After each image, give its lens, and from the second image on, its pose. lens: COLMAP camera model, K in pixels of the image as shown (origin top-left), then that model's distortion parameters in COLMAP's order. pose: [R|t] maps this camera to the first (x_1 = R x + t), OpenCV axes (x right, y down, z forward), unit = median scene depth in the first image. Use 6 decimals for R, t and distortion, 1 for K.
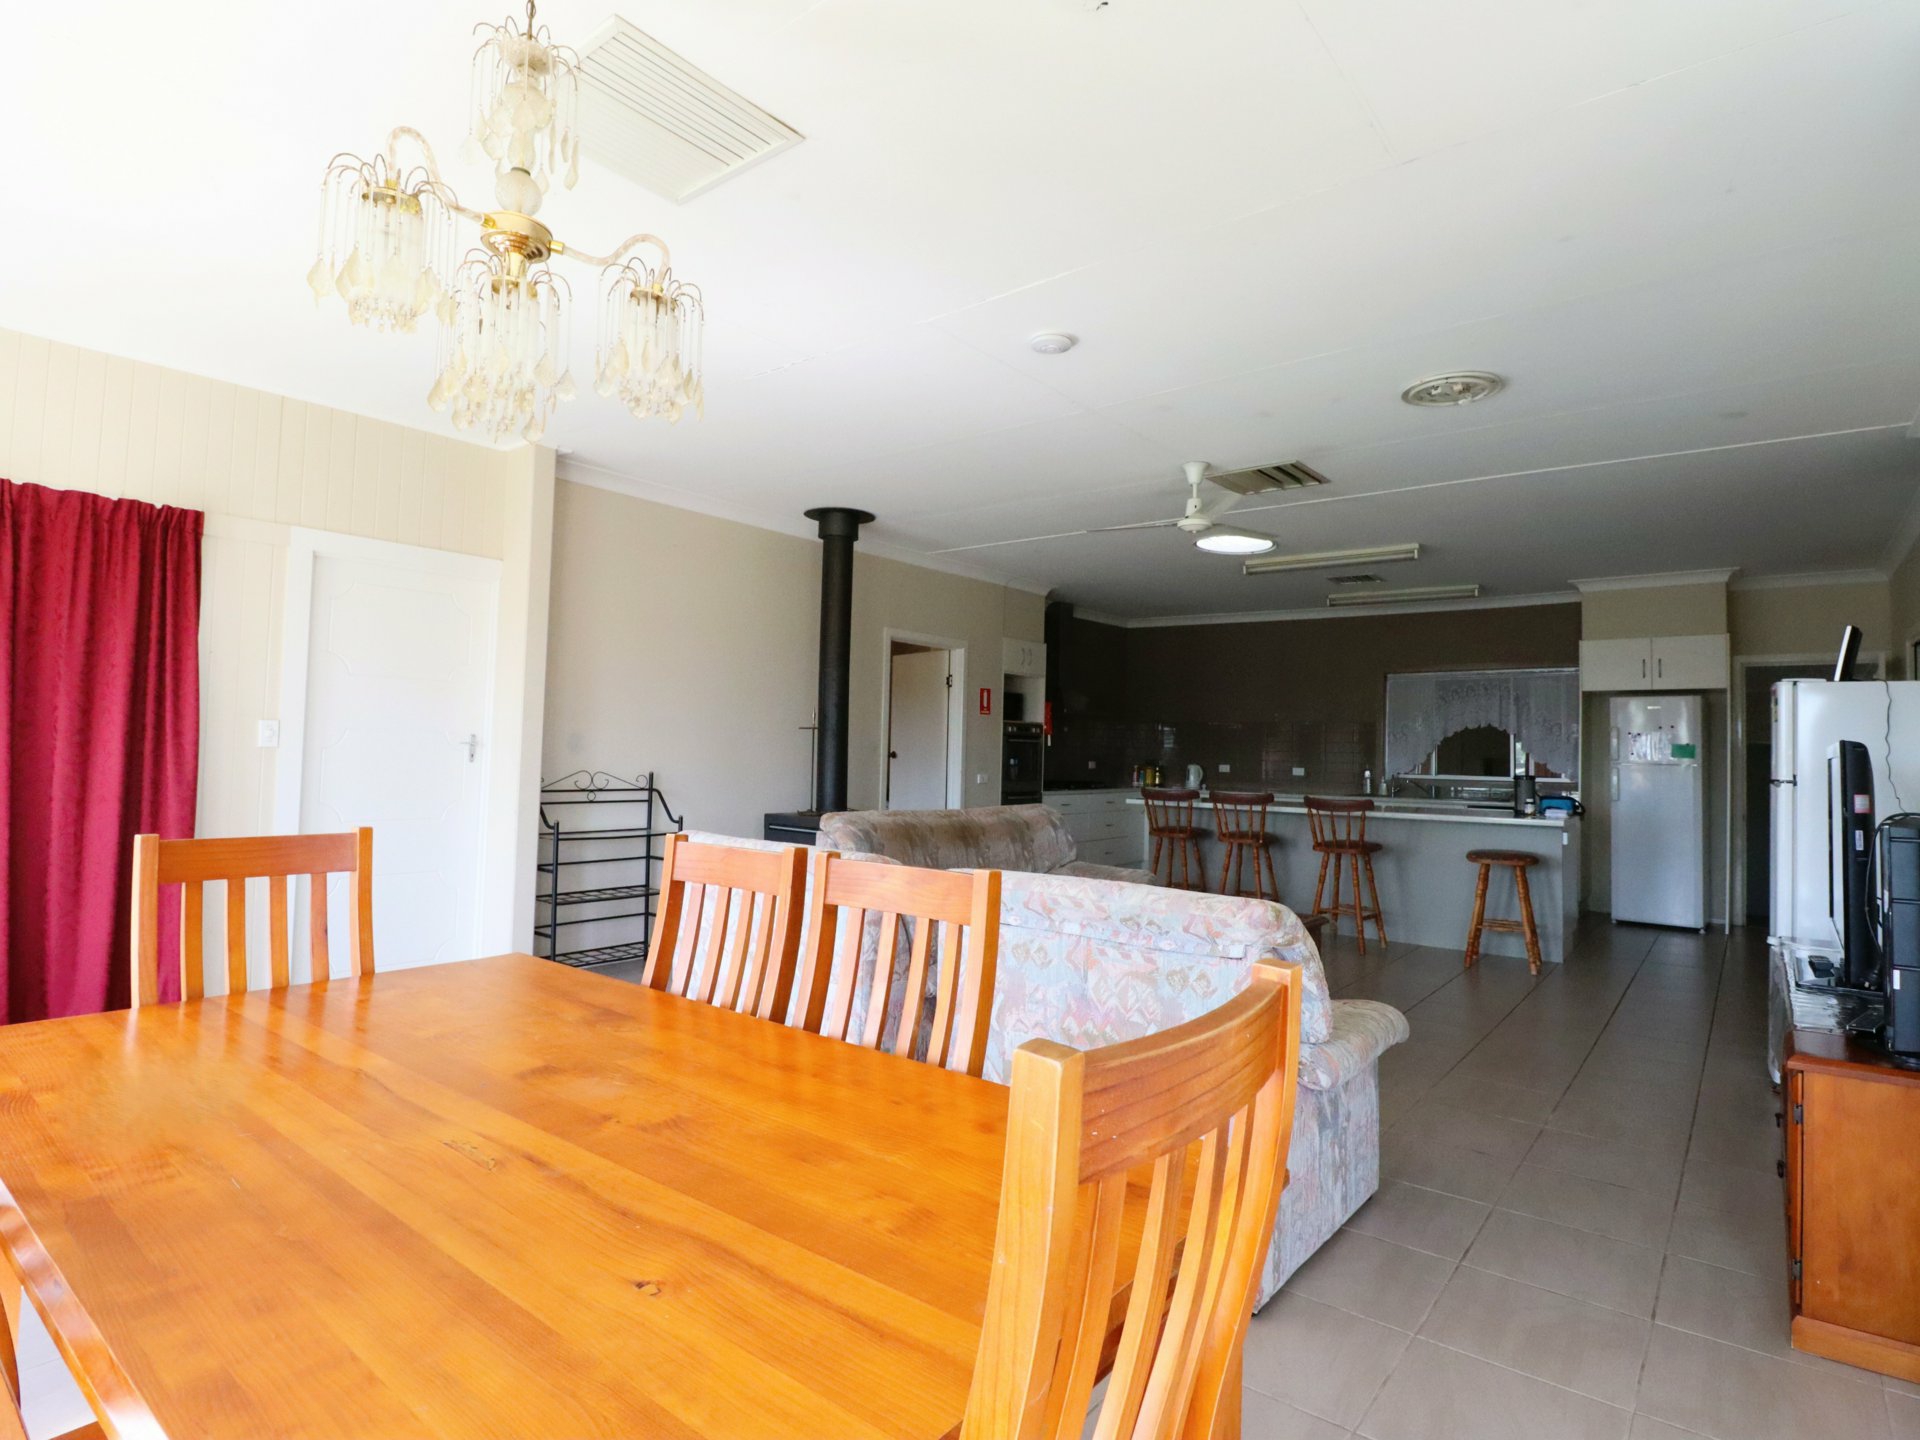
lens RADIAL K [[999.2, 0, 985.1], [0, 999.2, 708.6], [0, 0, 1]] dist [0.005350, -0.018384]
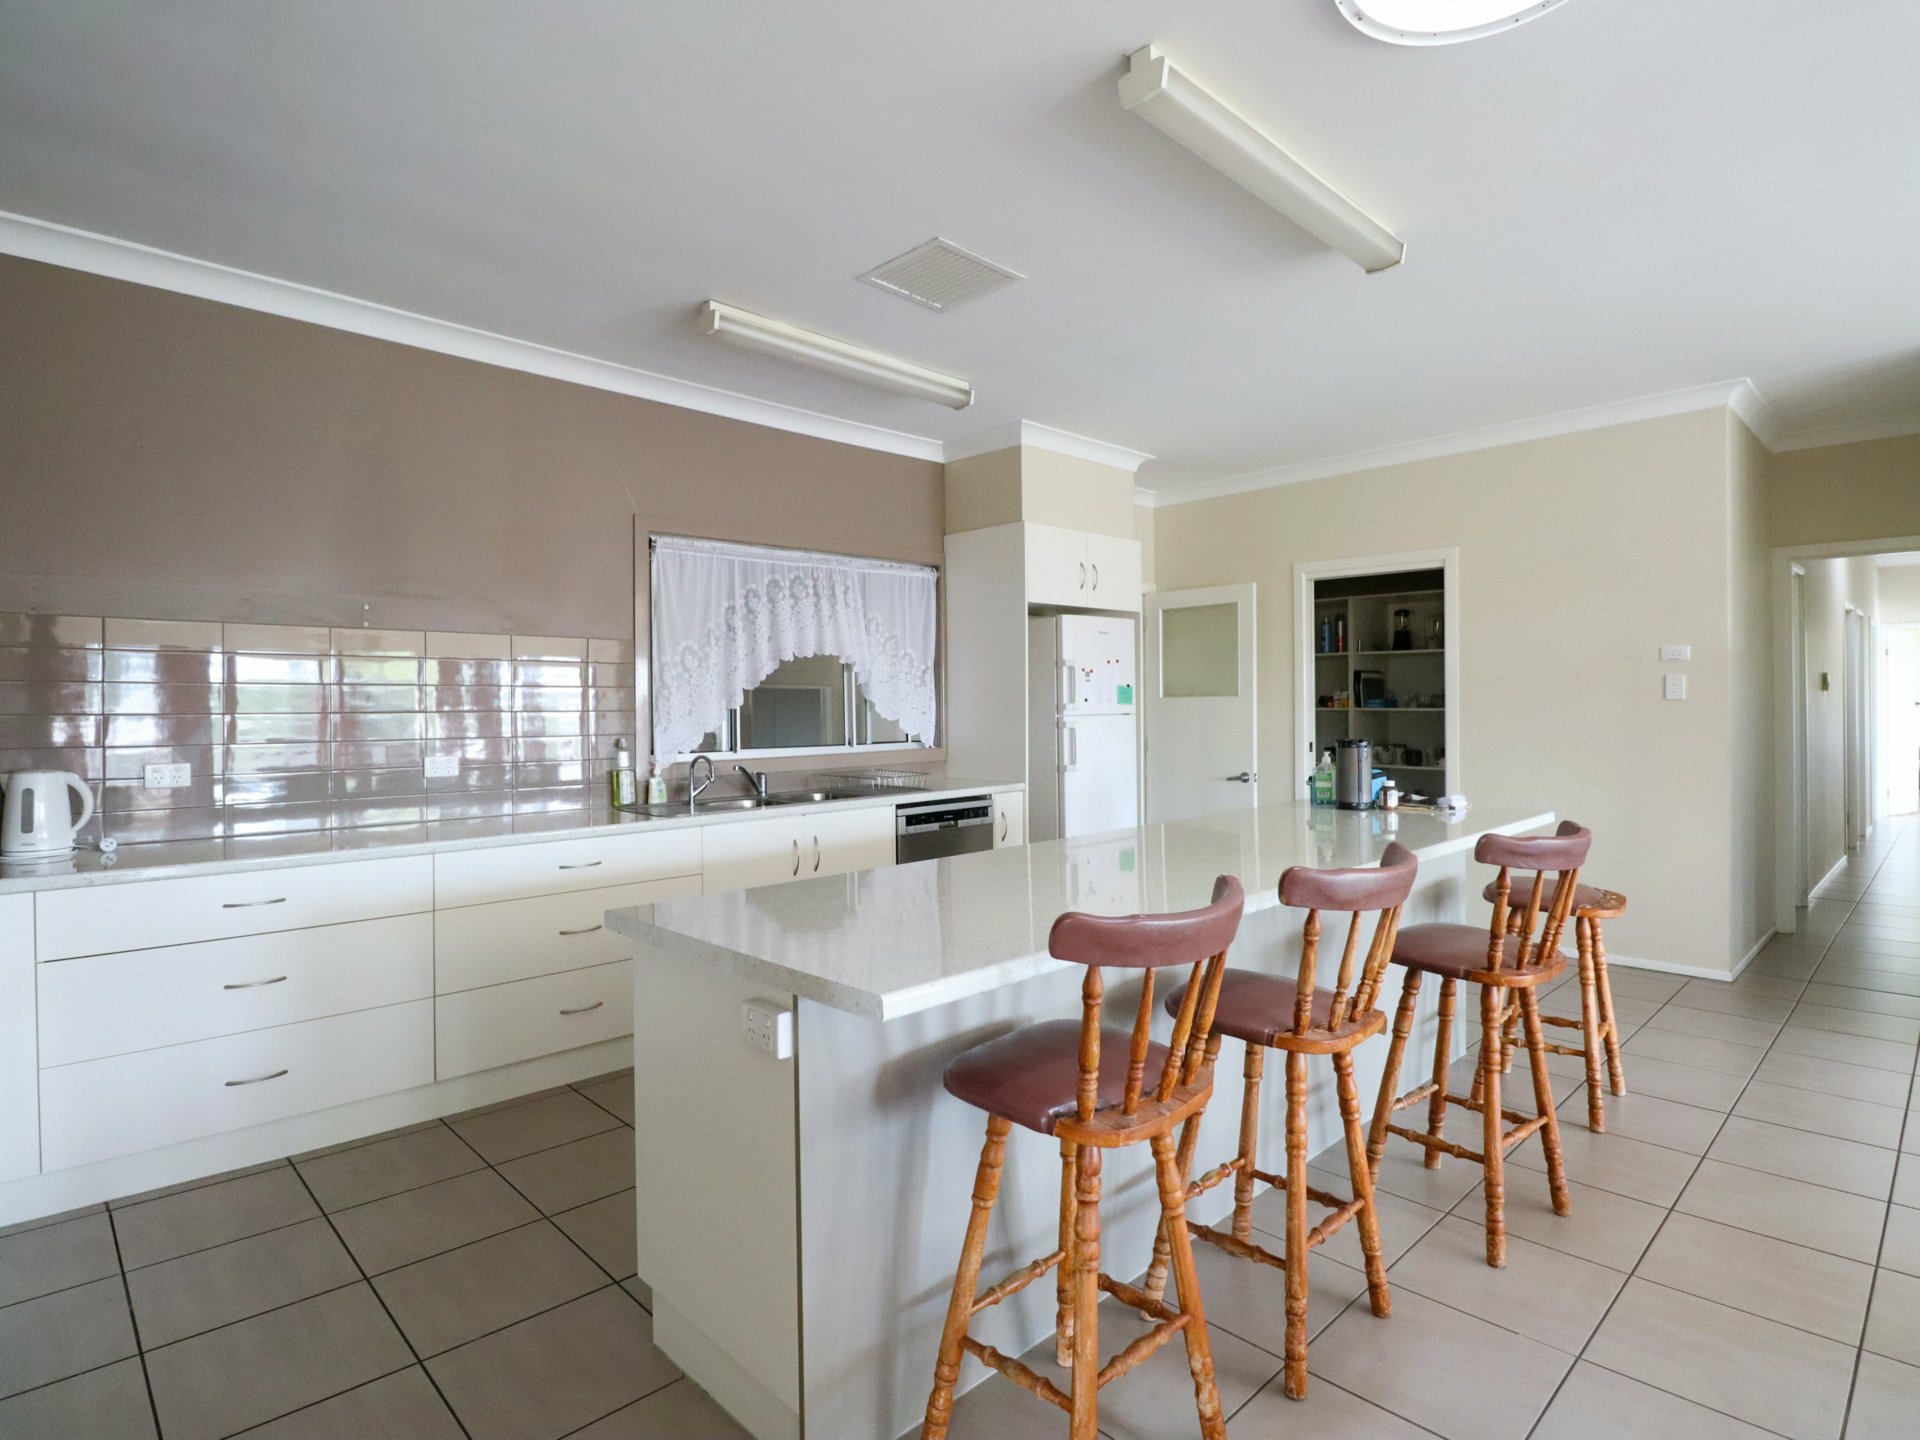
lens RADIAL K [[999.2, 0, 985.1], [0, 999.2, 708.6], [0, 0, 1]] dist [0.005350, -0.018384]
pose [[0.131787, -0.022840, 0.991015, -0.033655], [-0.025979, 0.999312, 0.026486, 0.036713], [-0.990938, -0.029236, 0.131103, 1.041531]]
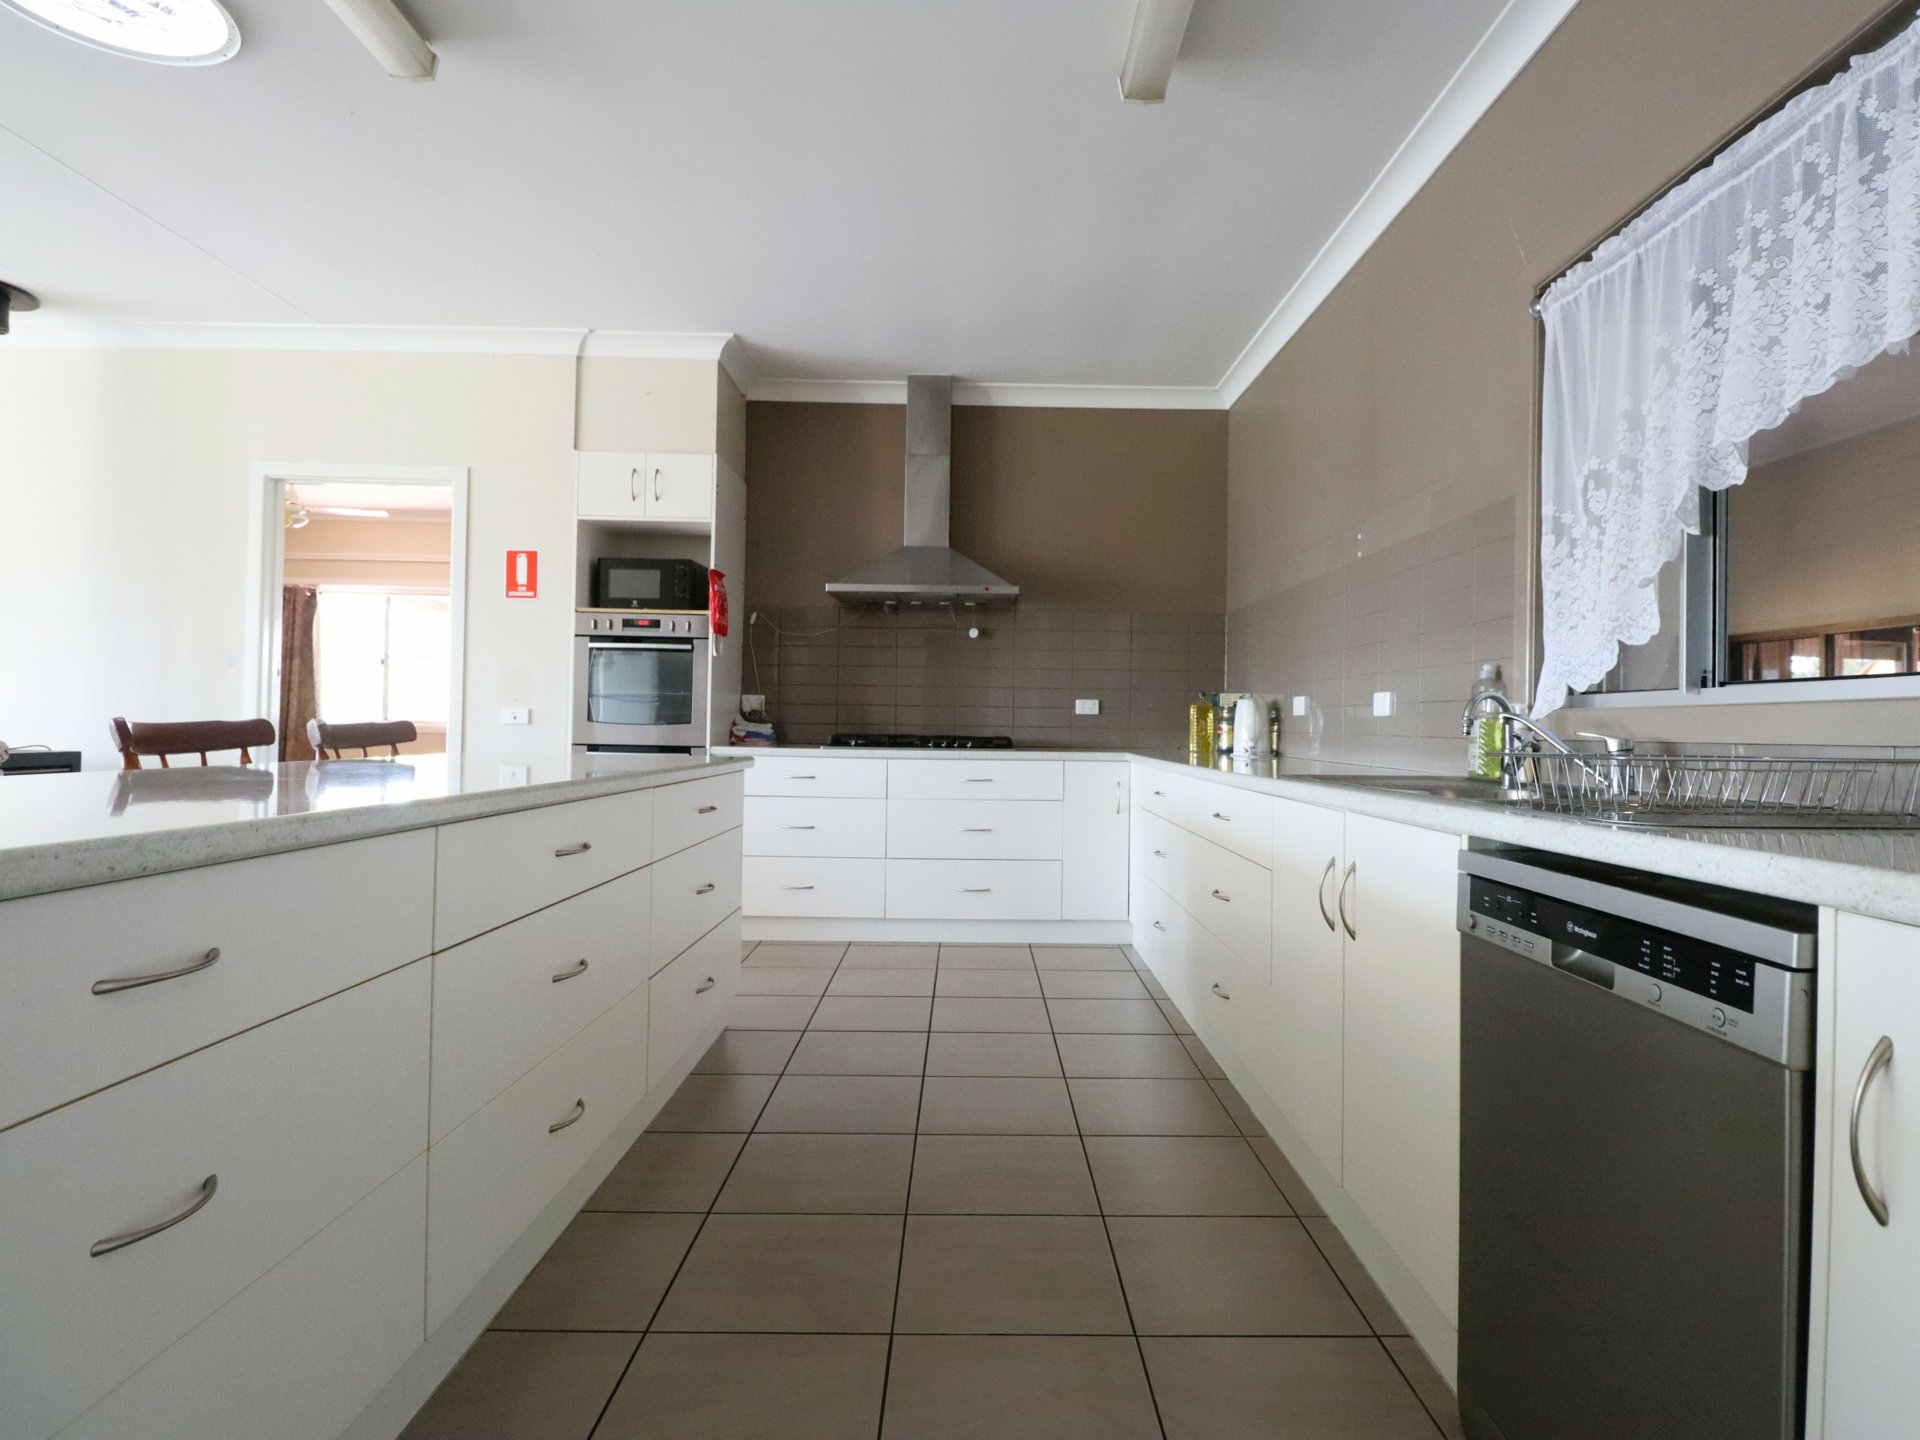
lens RADIAL K [[999.2, 0, 985.1], [0, 999.2, 708.6], [0, 0, 1]] dist [0.005350, -0.018384]
pose [[0.624283, -0.021784, -0.780894, 0.663341], [0.026273, 0.999631, -0.006882, 0.087057], [0.780756, -0.016220, 0.624625, 0.975007]]
